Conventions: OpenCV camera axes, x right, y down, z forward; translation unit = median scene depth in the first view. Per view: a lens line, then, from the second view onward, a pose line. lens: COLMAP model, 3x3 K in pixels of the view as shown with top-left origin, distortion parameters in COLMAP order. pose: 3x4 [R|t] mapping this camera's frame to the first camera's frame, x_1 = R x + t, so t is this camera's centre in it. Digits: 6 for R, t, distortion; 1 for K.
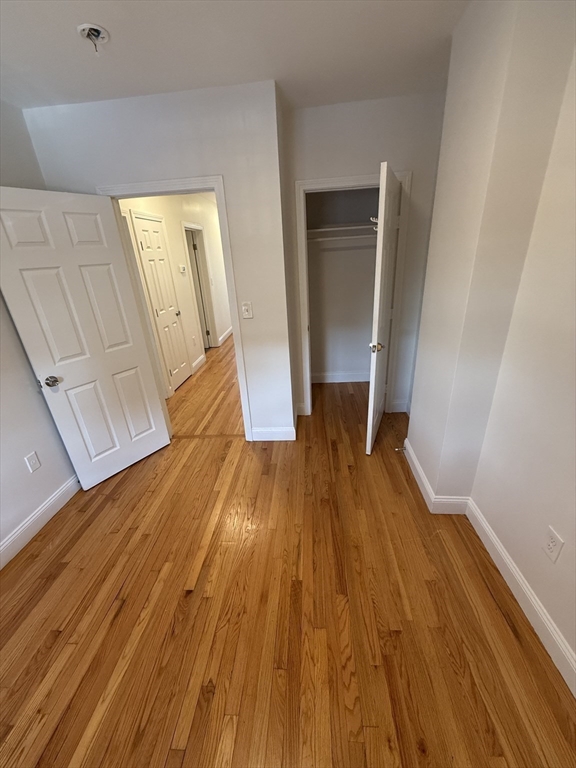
lens RADIAL K [[309.9, 0, 286.9], [0, 309.9, 385.0], [0, 0, 1]] dist [0.000366, 0.000021]
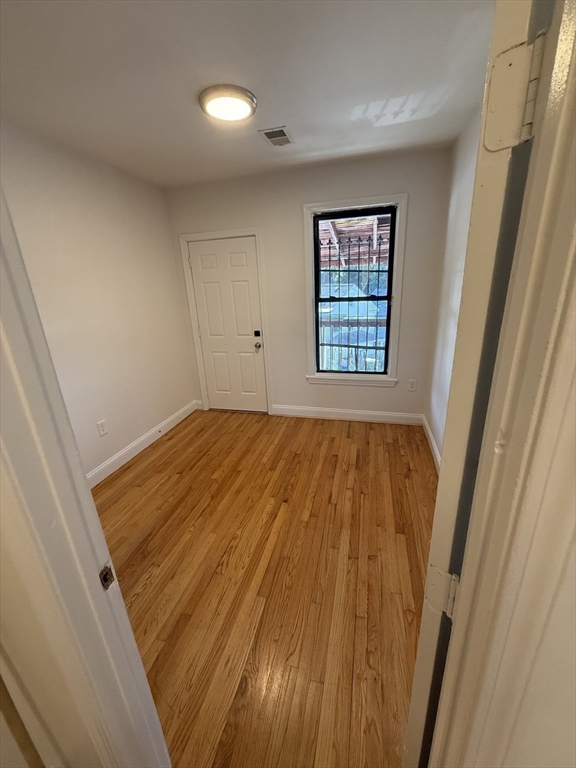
lens RADIAL K [[309.9, 0, 287.0], [0, 309.9, 383.8], [0, 0, 1]] dist [0.000366, 0.000021]
pose [[-0.978729, 0.037635, 0.201674, -0.646028], [0.160094, 0.754834, 0.636078, -0.678928], [-0.128292, 0.654835, -0.744804, 1.743831]]
